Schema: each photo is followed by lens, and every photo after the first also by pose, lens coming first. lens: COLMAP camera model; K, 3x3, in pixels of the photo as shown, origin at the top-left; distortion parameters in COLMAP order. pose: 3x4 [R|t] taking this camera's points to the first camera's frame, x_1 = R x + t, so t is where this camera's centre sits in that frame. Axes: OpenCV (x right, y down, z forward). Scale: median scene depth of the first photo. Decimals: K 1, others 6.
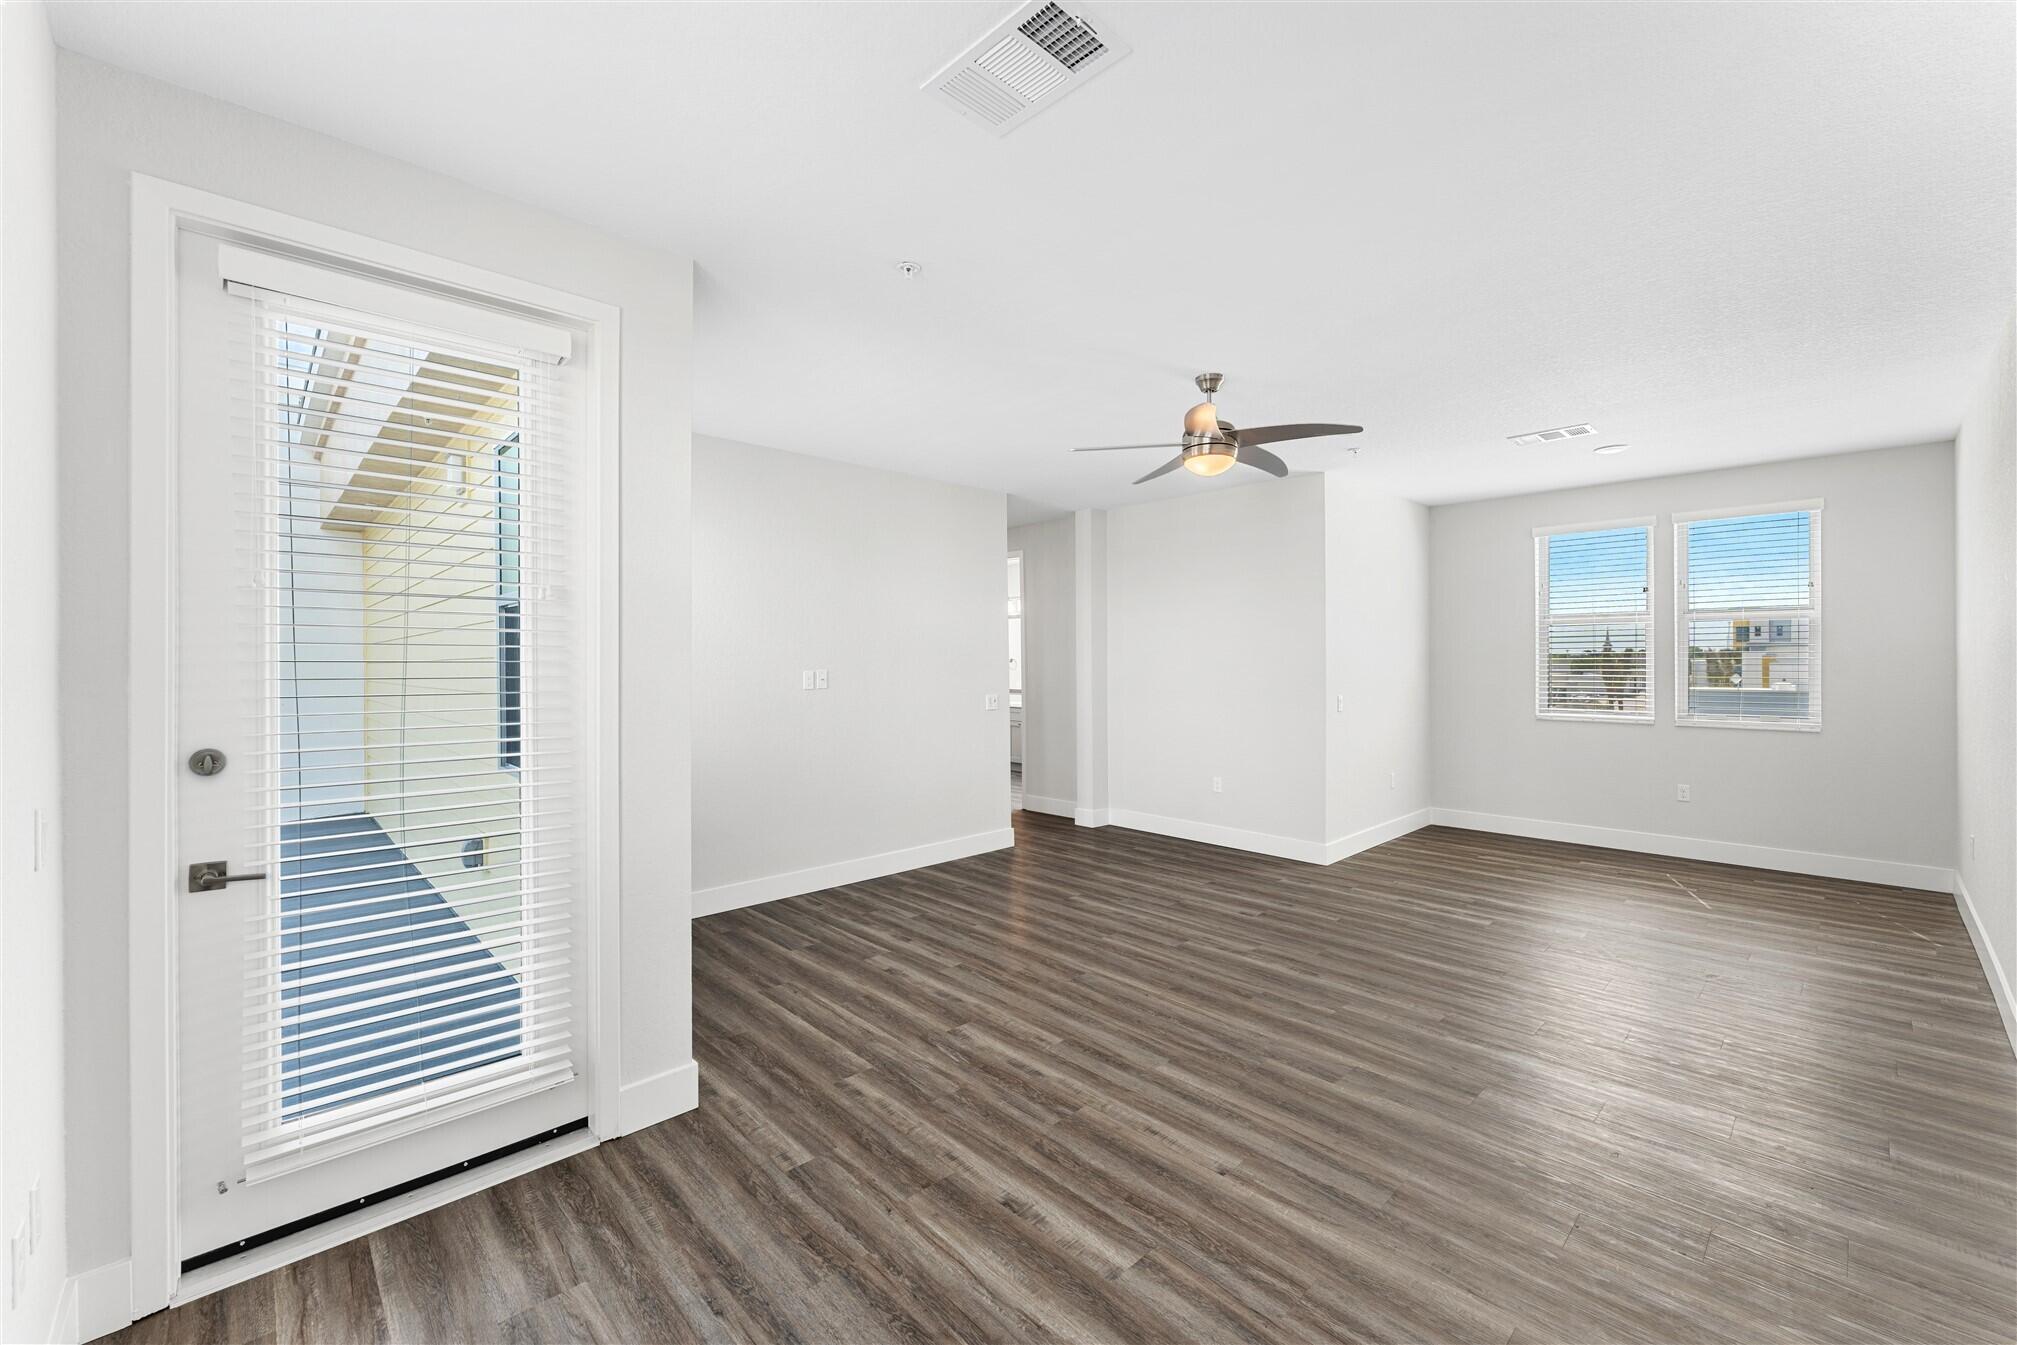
lens RADIAL K [[813.6, 0, 1002.8], [0, 813.6, 656.0], [0, 0, 1]] dist [-0.000290, -0.000066]
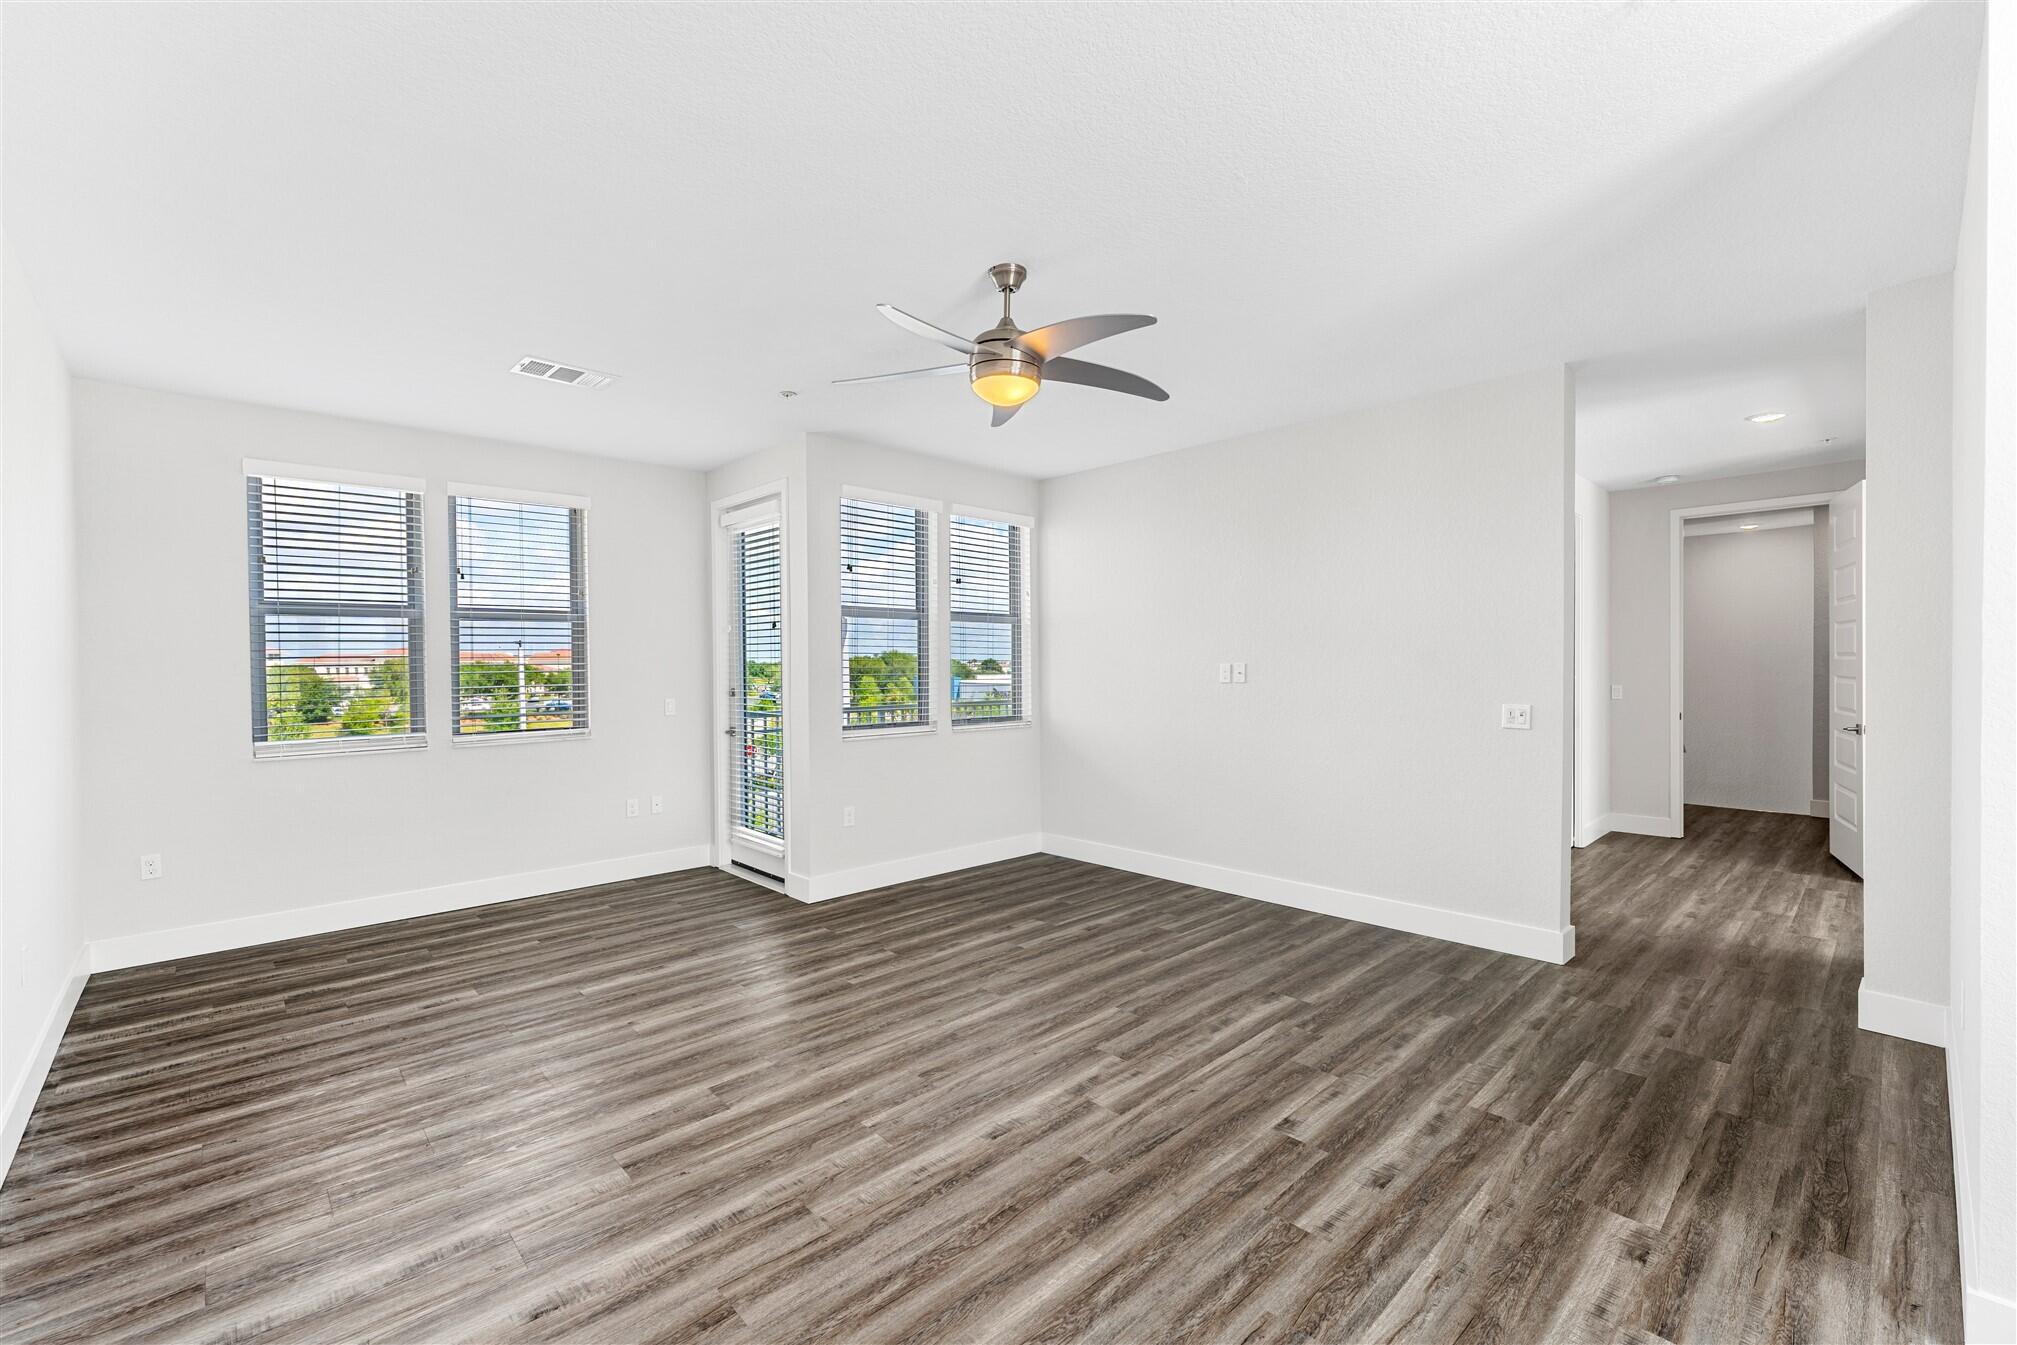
lens RADIAL K [[813.6, 0, 1002.8], [0, 813.6, 656.0], [0, 0, 1]] dist [-0.000290, -0.000066]
pose [[0.015946, -0.003730, -0.999866, 0.995458], [0.014661, 0.999886, -0.003496, 0.004409], [0.999765, -0.014603, 0.015999, 0.955851]]
